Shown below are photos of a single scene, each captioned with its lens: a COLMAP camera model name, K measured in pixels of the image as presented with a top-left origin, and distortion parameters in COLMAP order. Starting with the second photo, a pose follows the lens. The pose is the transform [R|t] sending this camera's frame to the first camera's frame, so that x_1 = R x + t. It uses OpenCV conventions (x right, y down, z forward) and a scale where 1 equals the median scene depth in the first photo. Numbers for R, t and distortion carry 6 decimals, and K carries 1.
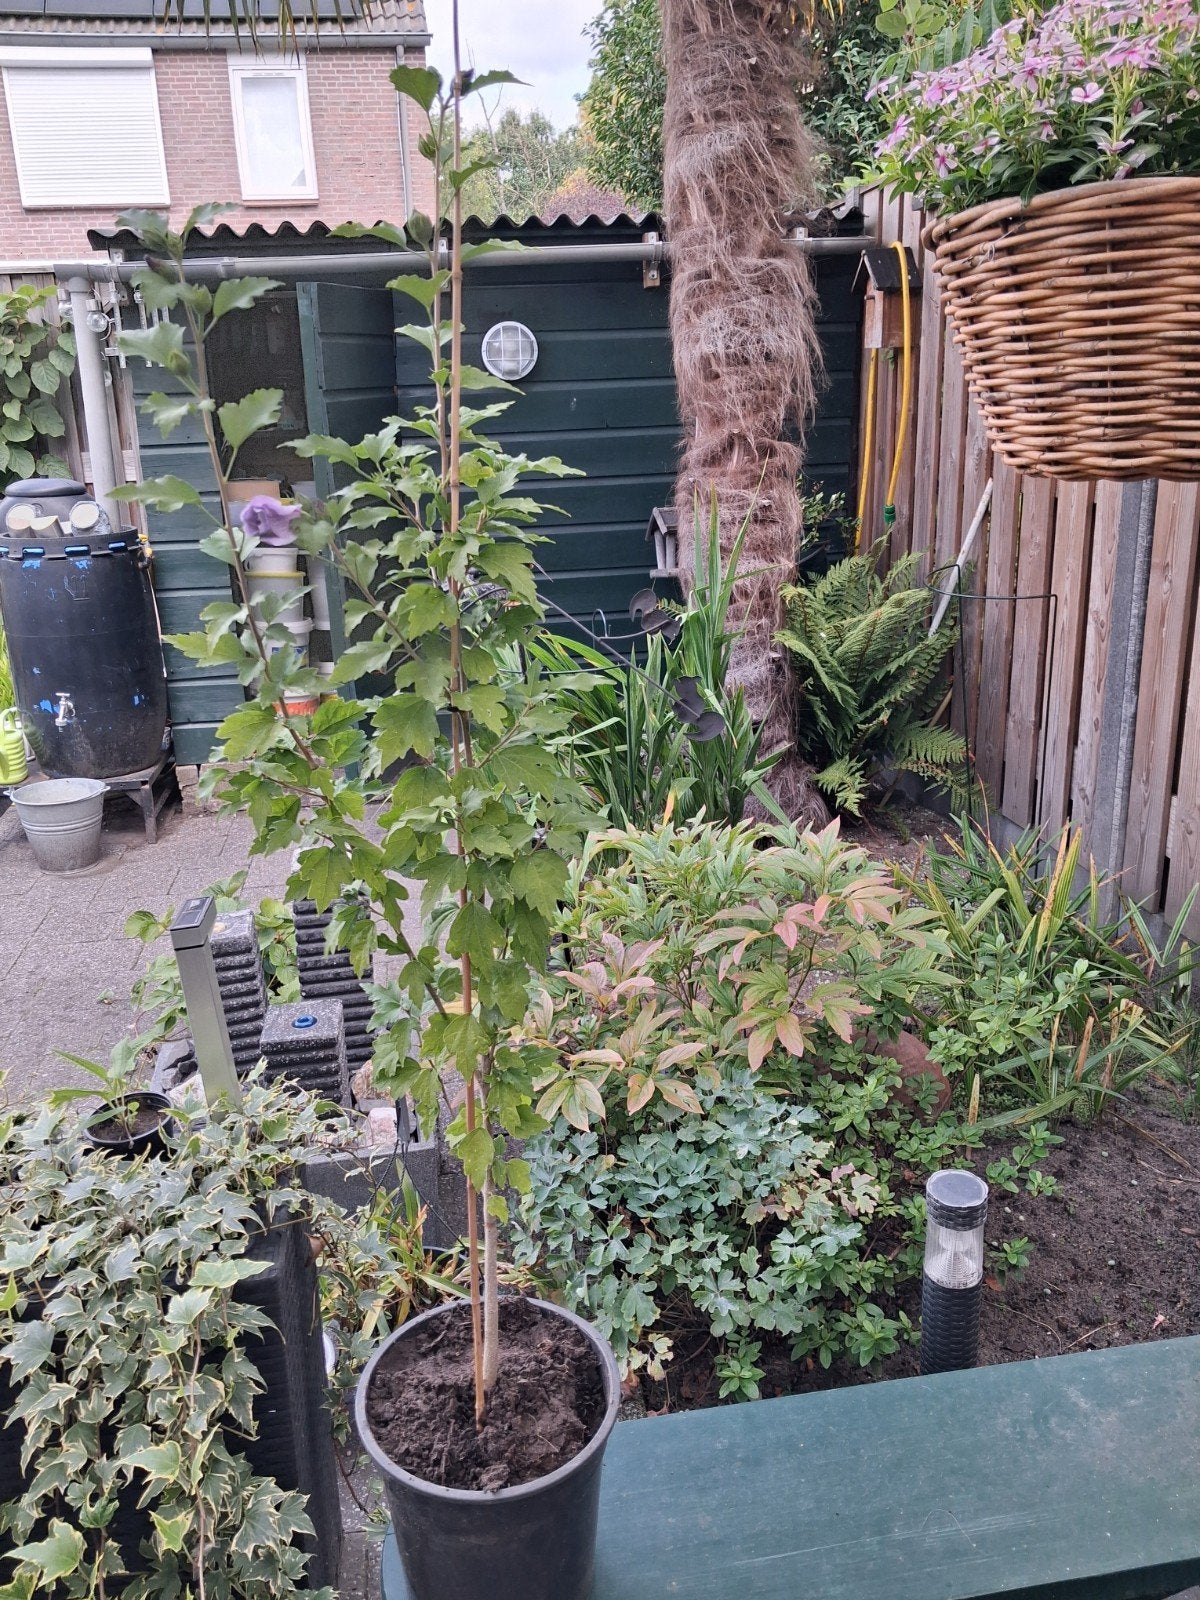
lens RADIAL K [[1262.6, 0, 600.0], [0, 1262.6, 800.0], [0, 0, 1]] dist [-0.008055, -0.006747]
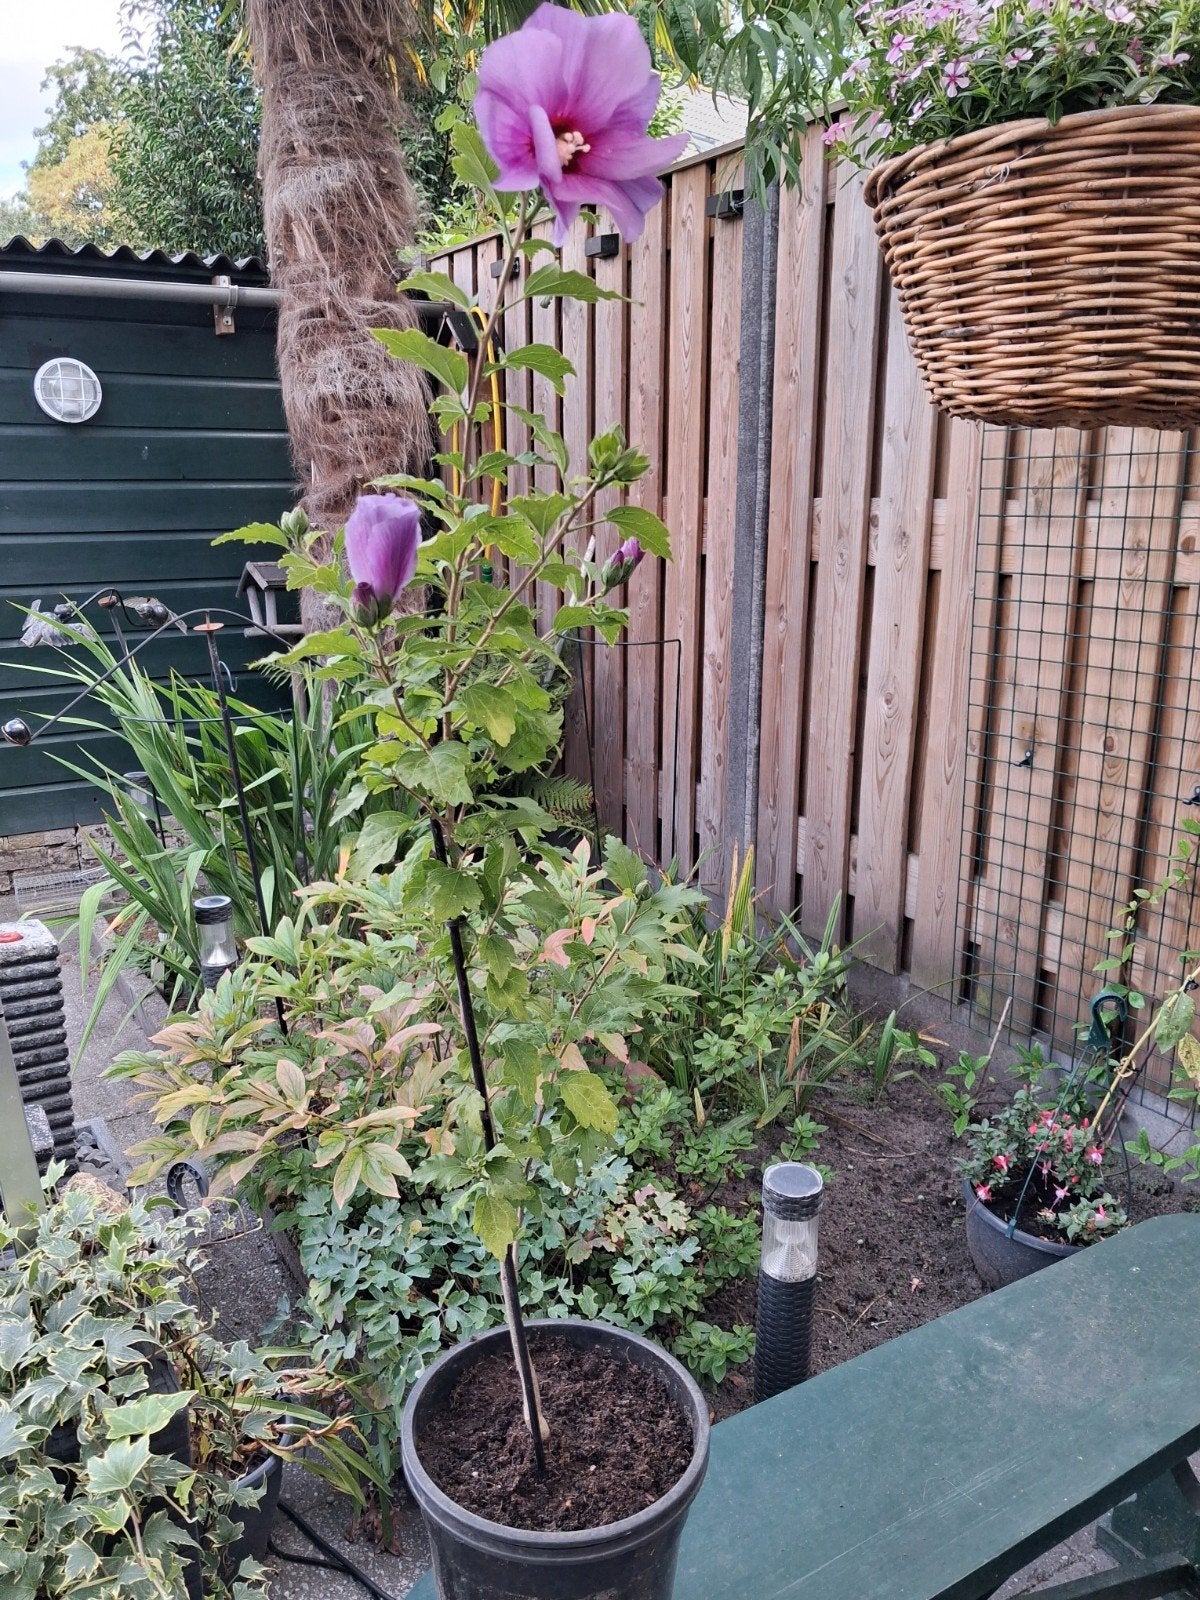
lens RADIAL K [[1249.3, 0, 599.1], [0, 1249.3, 838.7], [0, 0, 1]] dist [-0.005805, -0.017407]
pose [[0.919581, -0.070175, 0.386584, -0.186336], [0.087265, 0.995824, -0.026814, 0.043112], [-0.383088, 0.058393, 0.921864, 0.106722]]
